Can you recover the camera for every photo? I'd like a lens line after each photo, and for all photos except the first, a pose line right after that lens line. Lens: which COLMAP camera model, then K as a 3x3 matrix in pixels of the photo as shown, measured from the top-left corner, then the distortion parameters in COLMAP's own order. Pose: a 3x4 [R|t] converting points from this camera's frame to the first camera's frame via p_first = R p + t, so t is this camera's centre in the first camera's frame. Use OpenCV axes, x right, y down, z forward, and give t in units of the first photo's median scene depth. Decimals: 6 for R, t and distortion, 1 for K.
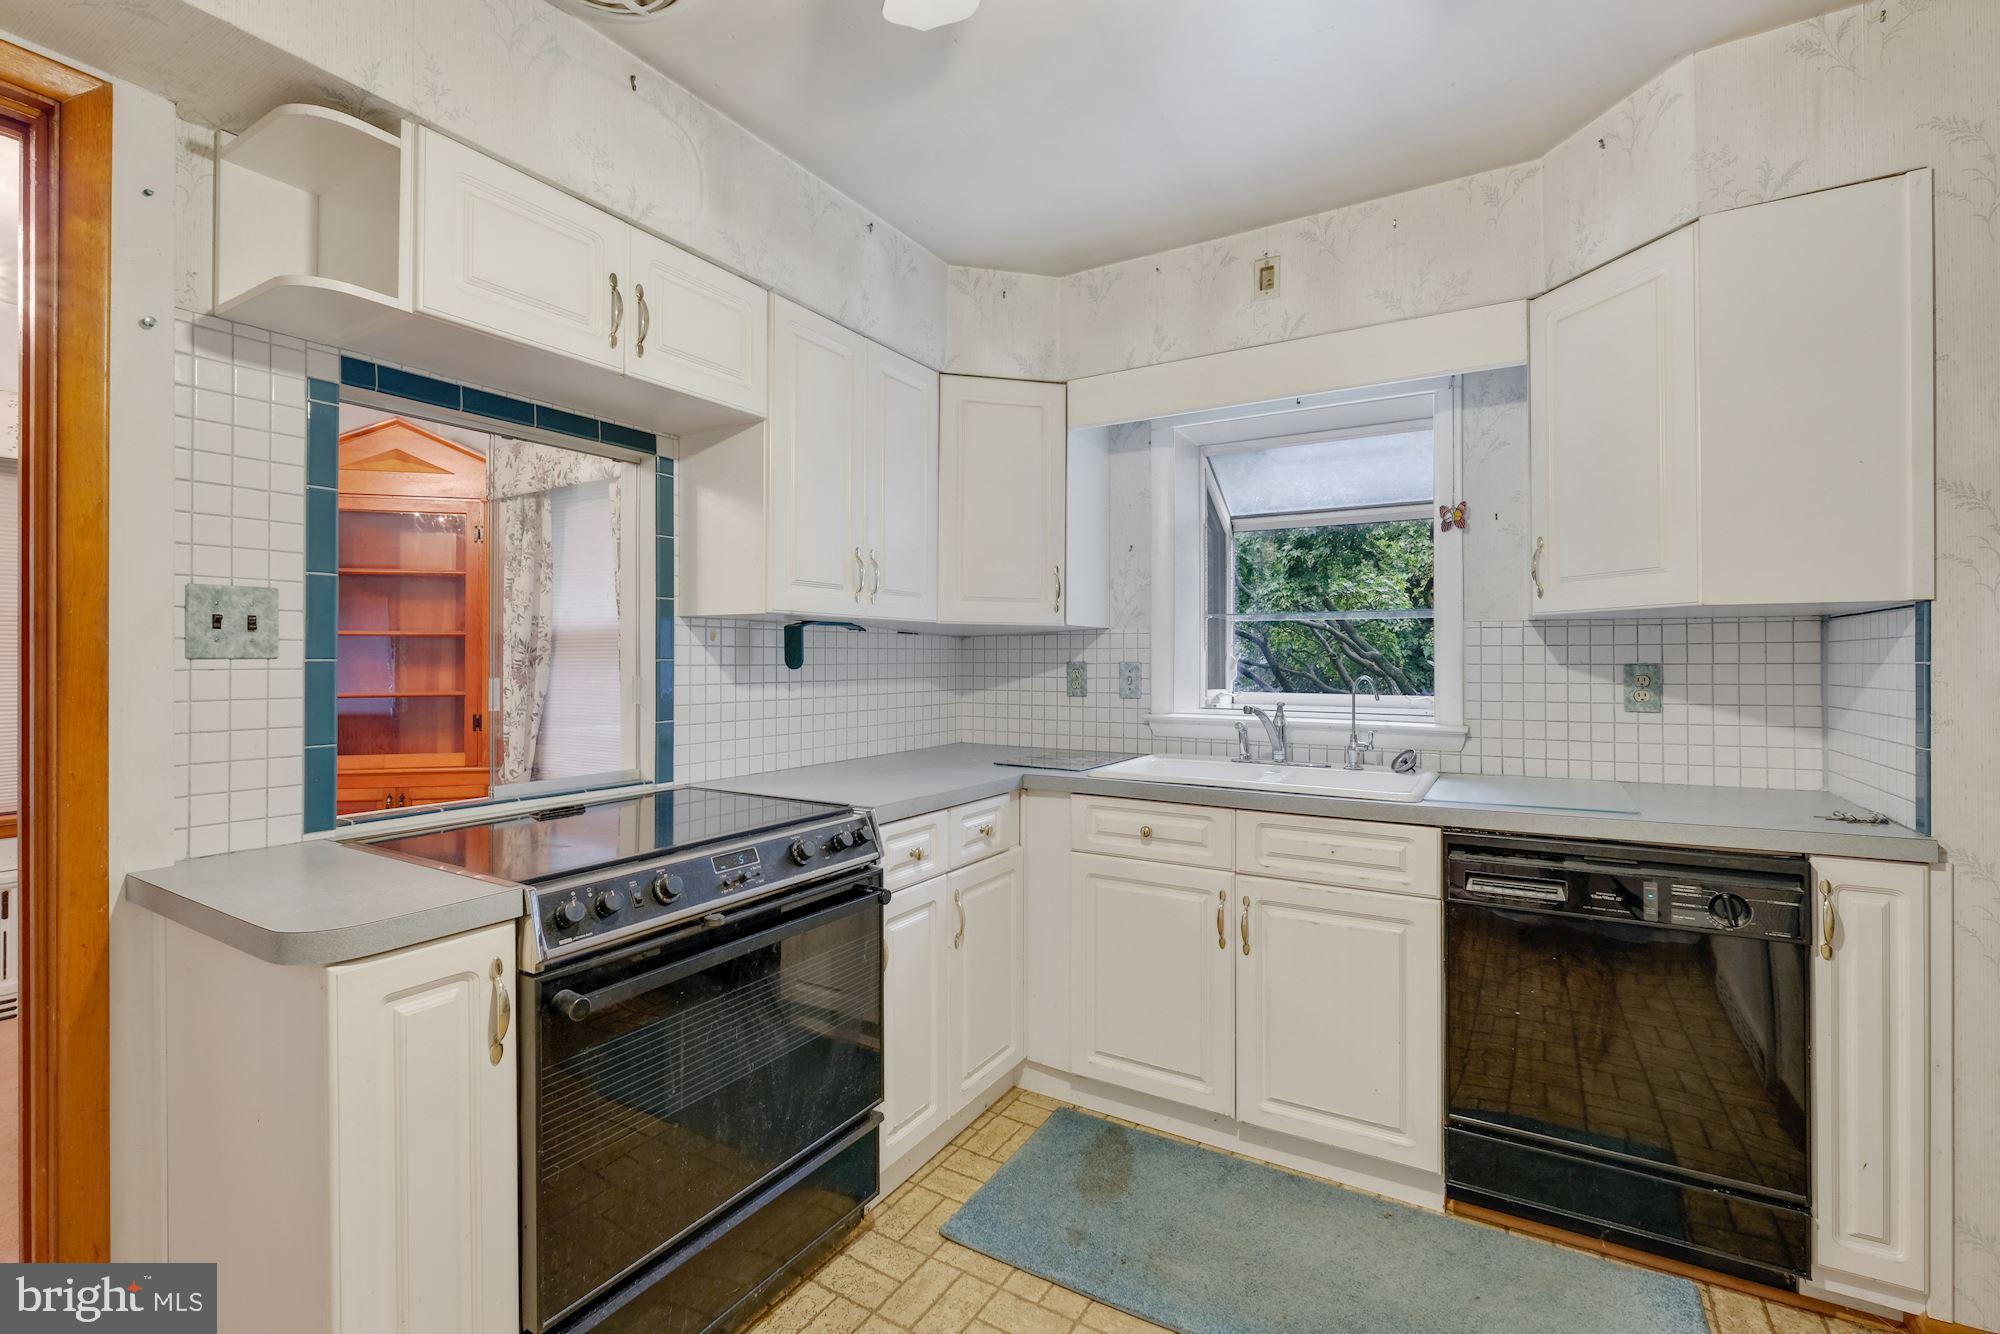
lens RADIAL K [[866.1, 0, 1005.3], [0, 866.1, 659.0], [0, 0, 1]] dist [-0.006650, -0.000921]
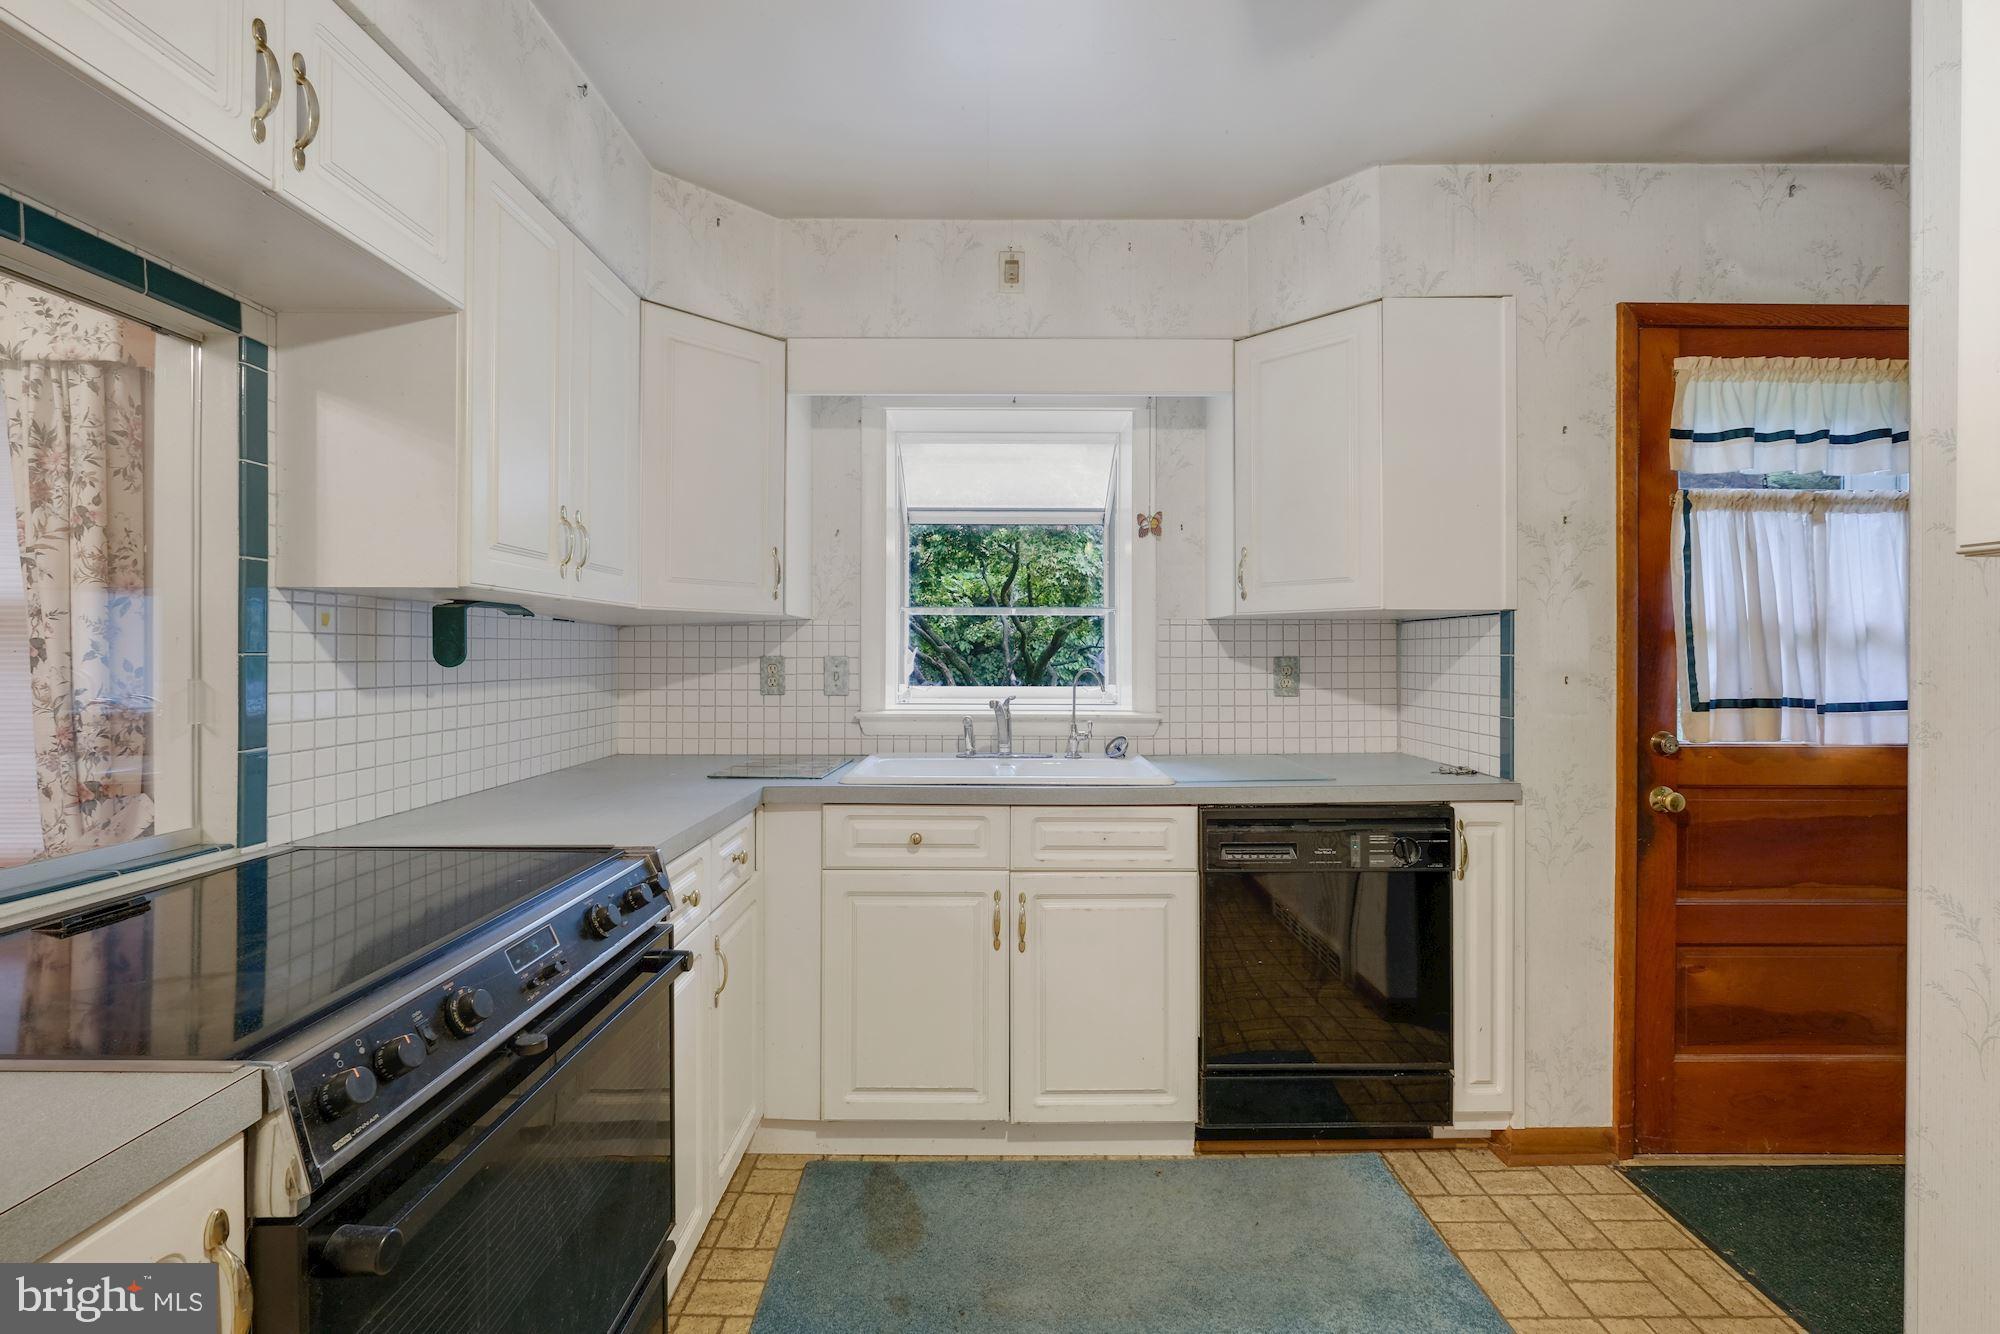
lens RADIAL K [[866.1, 0, 999.4], [0, 866.1, 654.8], [0, 0, 1]] dist [-0.006650, -0.000921]
pose [[0.858534, -0.001188, 0.512756, -0.246205], [0.000242, 0.999998, 0.001912, 0.000498], [-0.512757, -0.001517, 0.858532, 0.164354]]
